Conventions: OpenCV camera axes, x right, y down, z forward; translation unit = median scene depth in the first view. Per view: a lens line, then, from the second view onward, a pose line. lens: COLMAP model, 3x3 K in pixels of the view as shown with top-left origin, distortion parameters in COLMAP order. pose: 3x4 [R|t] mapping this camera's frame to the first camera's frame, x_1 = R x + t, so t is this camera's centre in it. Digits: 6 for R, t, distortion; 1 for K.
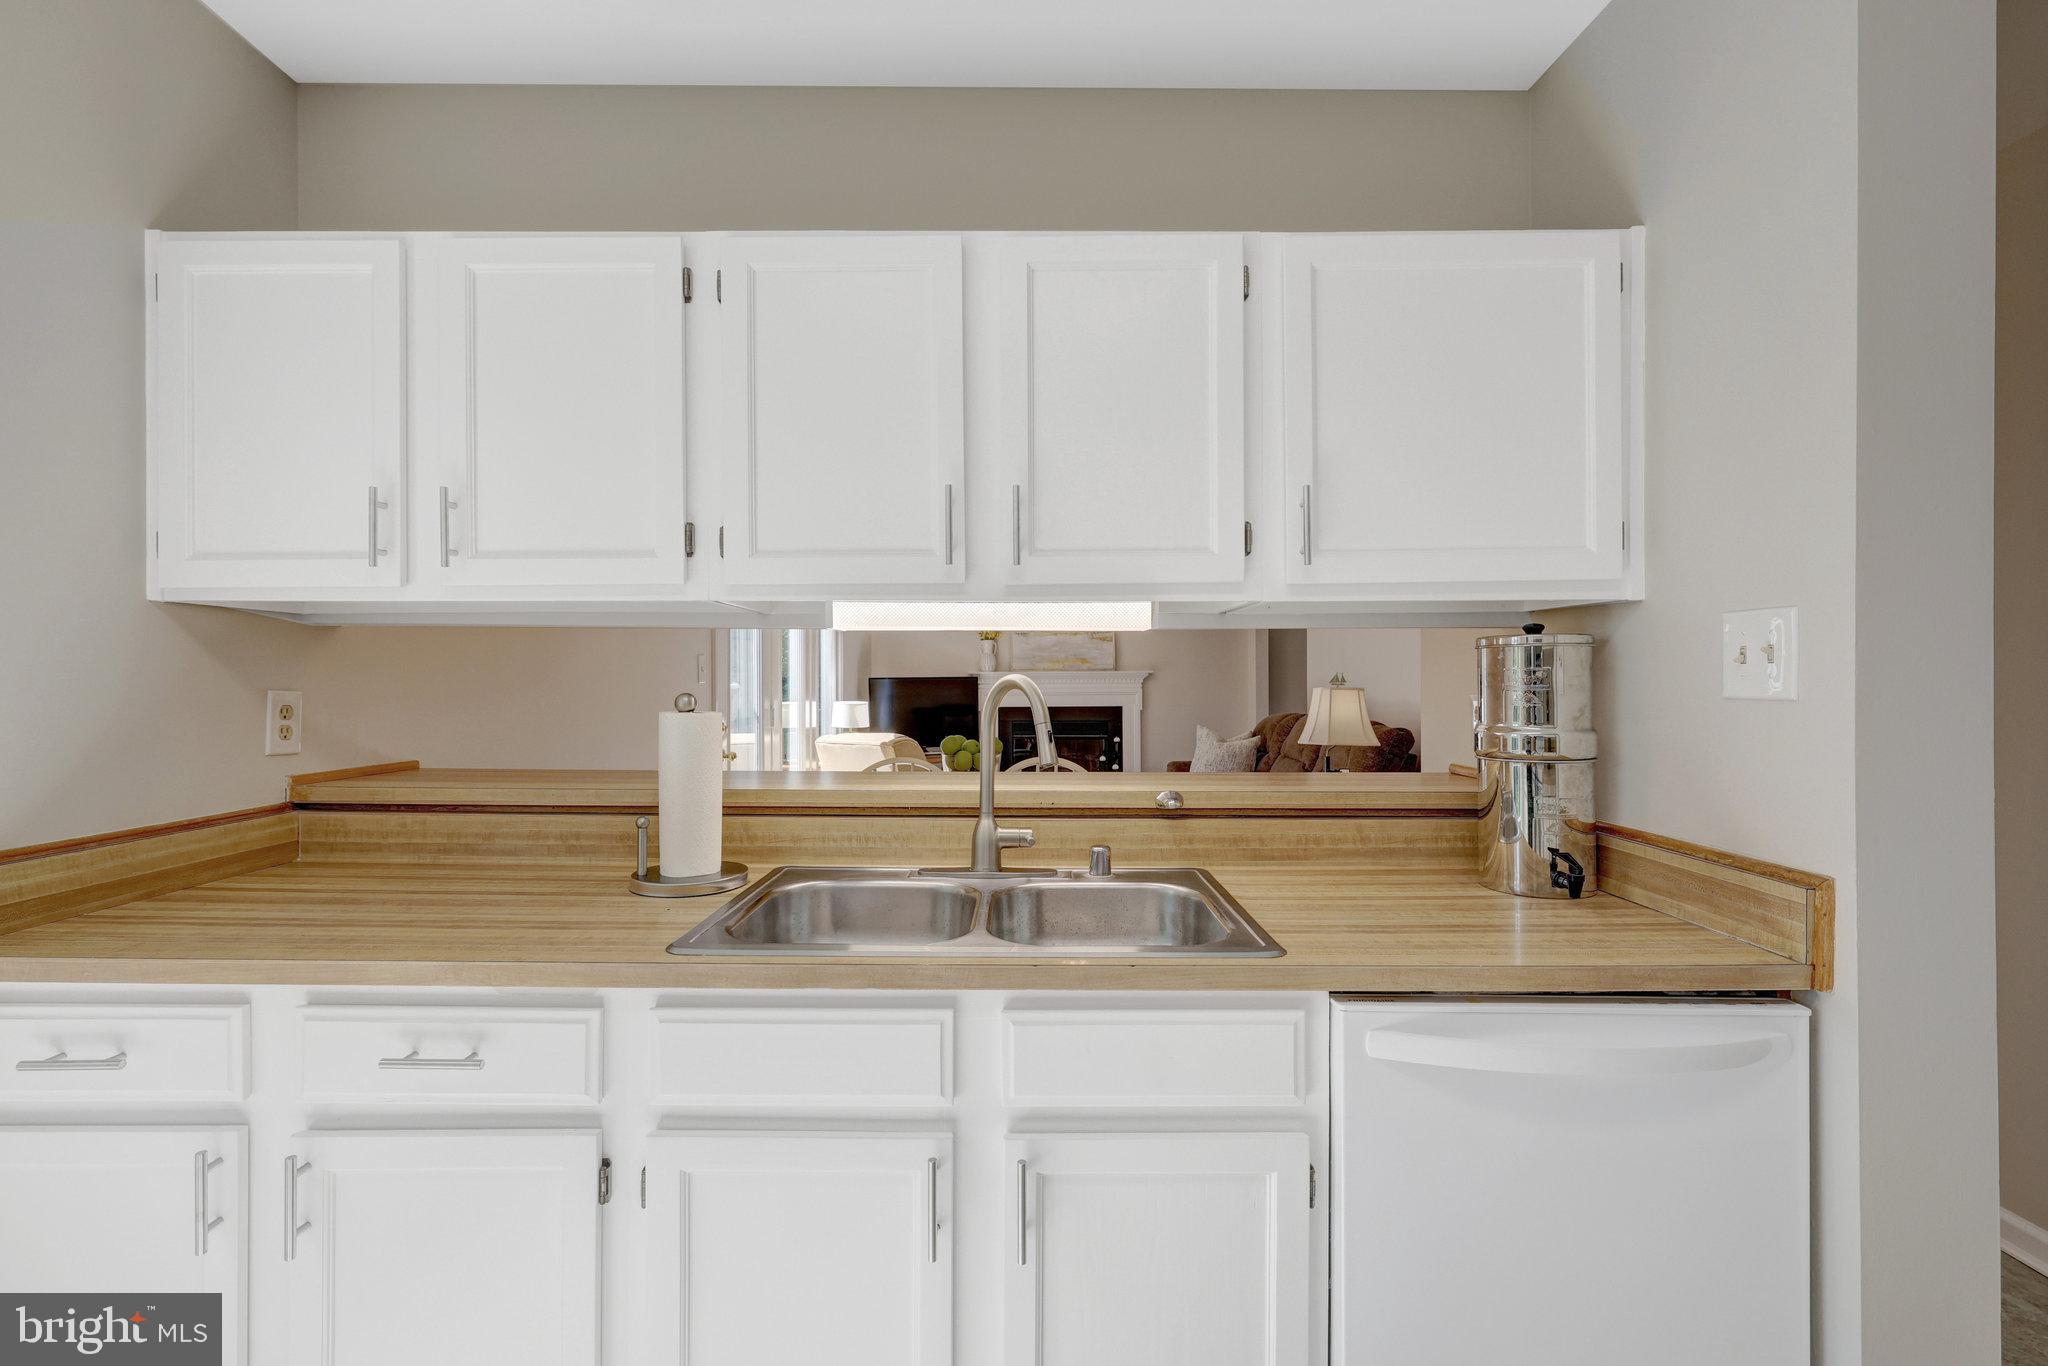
lens RADIAL K [[945.3, 0, 1022.5], [0, 945.3, 683.9], [0, 0, 1]] dist [-0.000038, 0.000000]
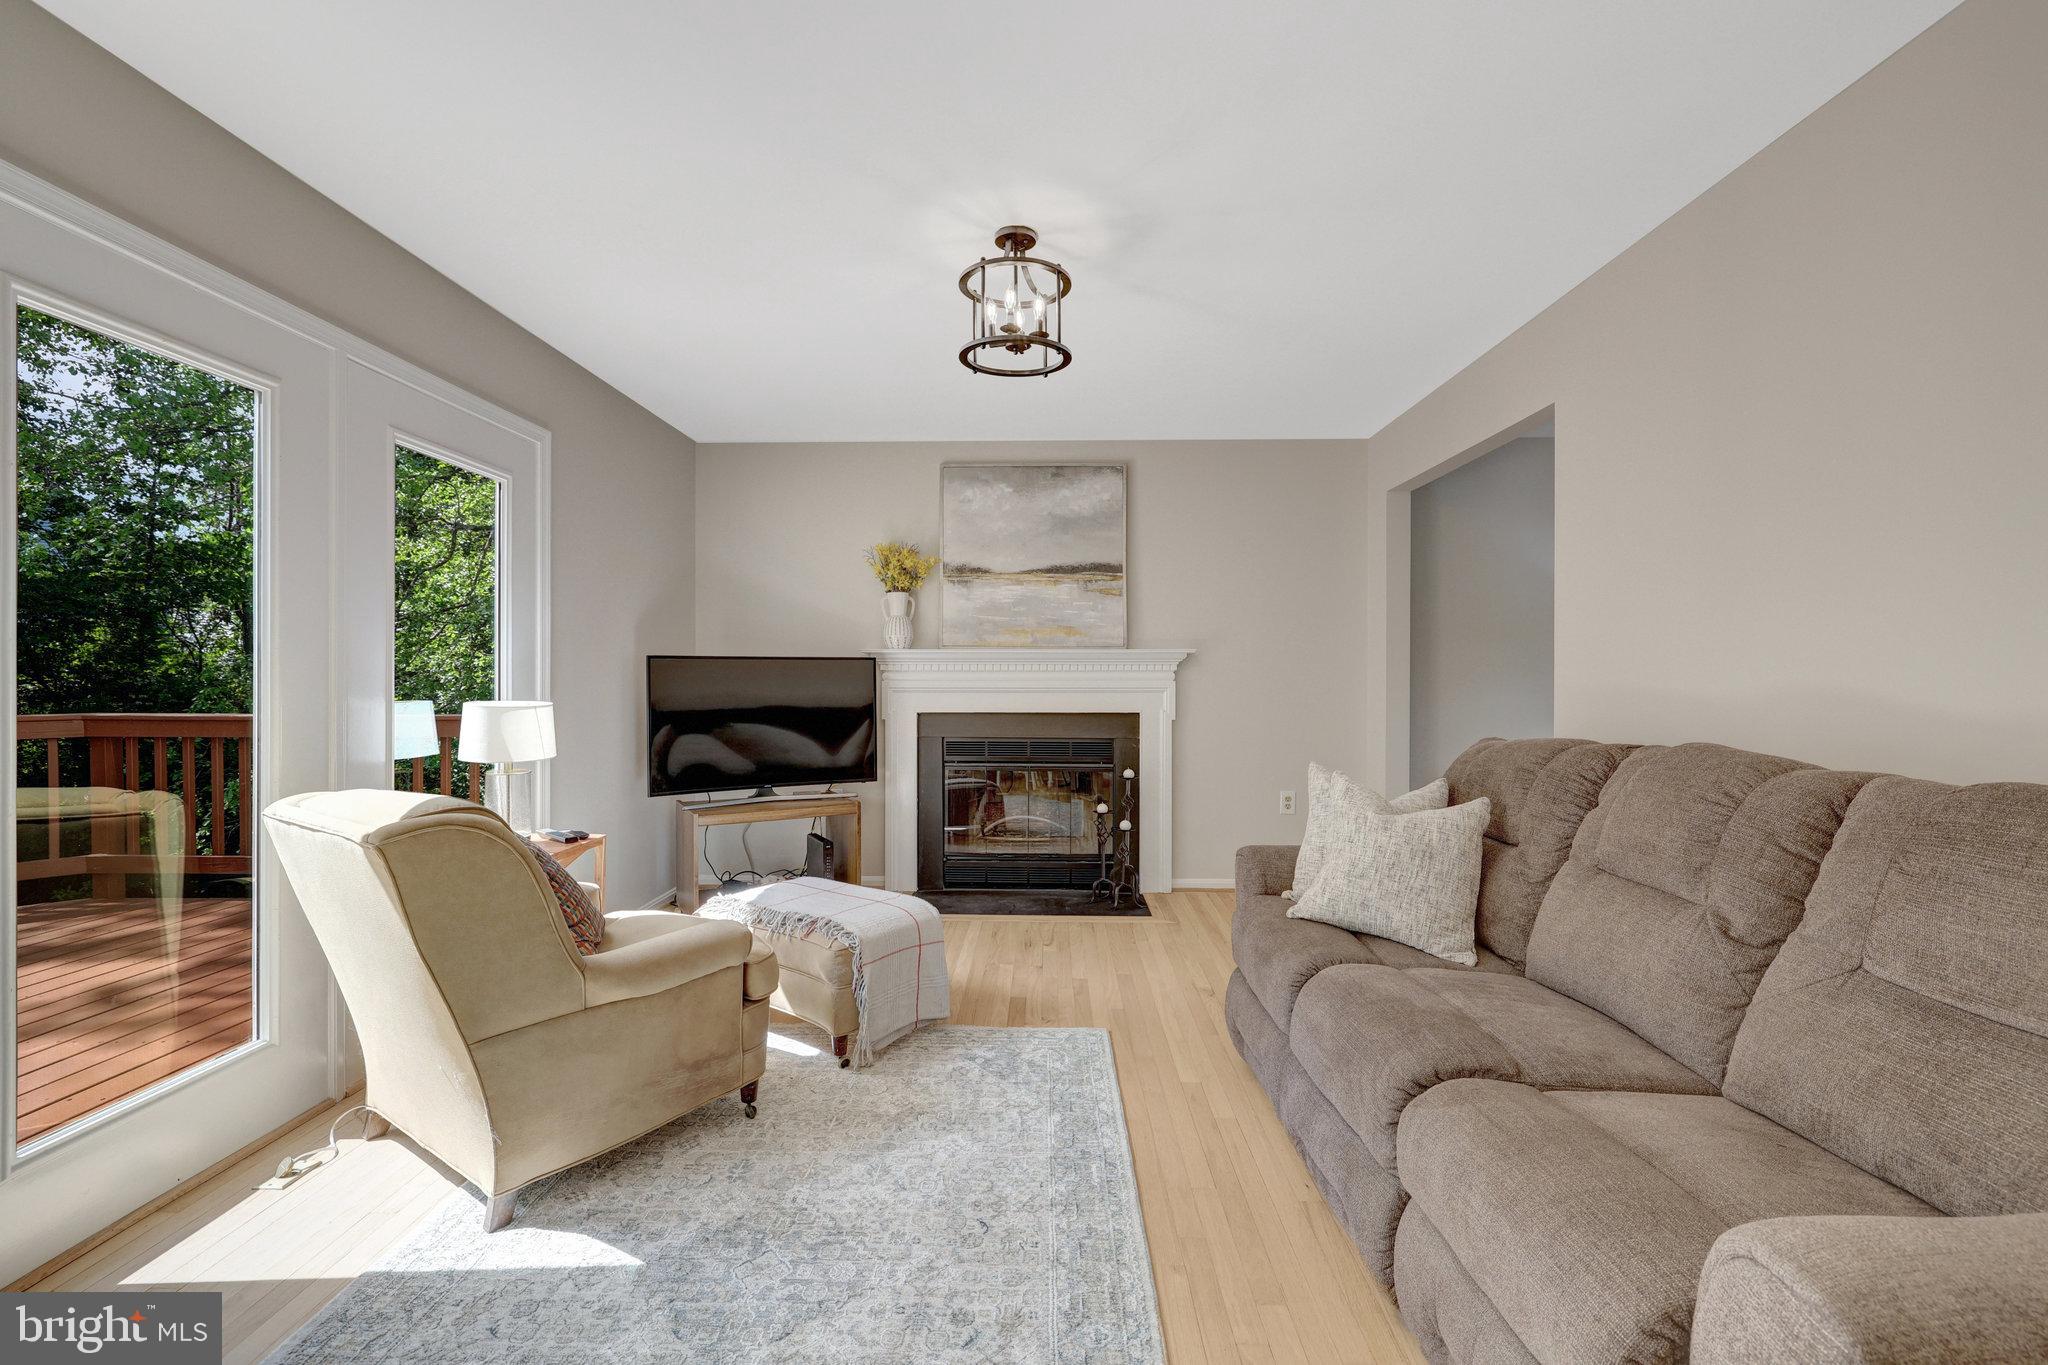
lens RADIAL K [[886.9, 0, 1029.0], [0, 886.9, 681.3], [0, 0, 1]] dist [0.000605, 0.000019]
pose [[0.999615, 0.006378, -0.027003, 0.055018], [-0.006396, 0.999979, -0.000561, 0.005961], [0.026999, 0.000733, 0.999635, 0.480575]]
